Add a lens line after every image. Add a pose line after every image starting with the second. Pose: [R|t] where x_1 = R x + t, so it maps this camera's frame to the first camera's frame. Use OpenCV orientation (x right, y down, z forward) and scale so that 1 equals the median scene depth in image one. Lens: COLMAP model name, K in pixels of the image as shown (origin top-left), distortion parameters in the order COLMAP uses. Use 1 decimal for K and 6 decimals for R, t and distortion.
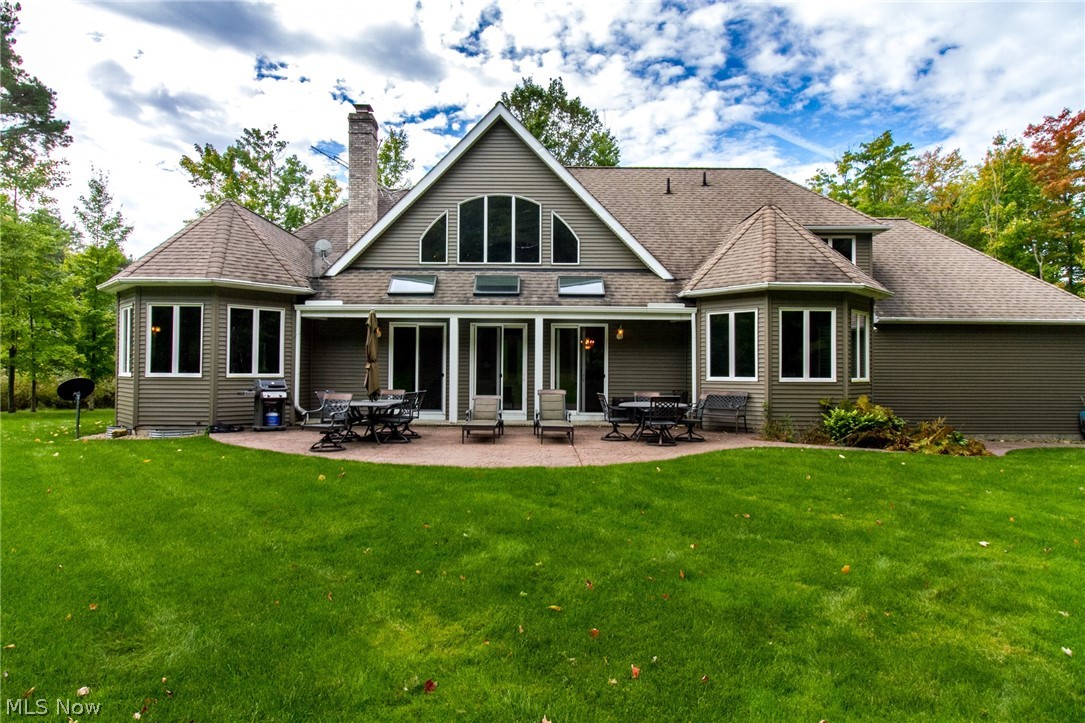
lens RADIAL K [[592.9, 0, 539.2], [0, 592.9, 362.8], [0, 0, 1]] dist [0.002070, 0.000026]
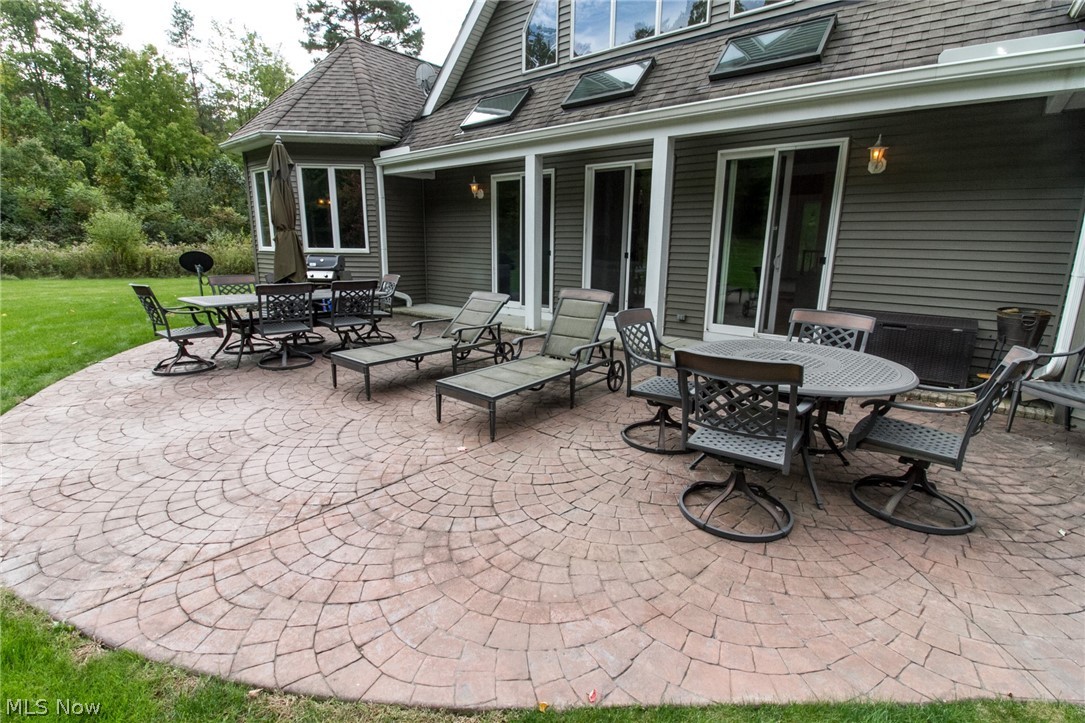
lens RADIAL K [[507.0, 0, 547.4], [0, 507.0, 362.0], [0, 0, 1]] dist [-0.006535, -0.001542]
pose [[0.771061, 0.145187, -0.619988, 0.208671], [-0.001090, 0.973959, 0.226723, 0.011163], [0.636760, -0.174142, 0.751140, 0.581495]]
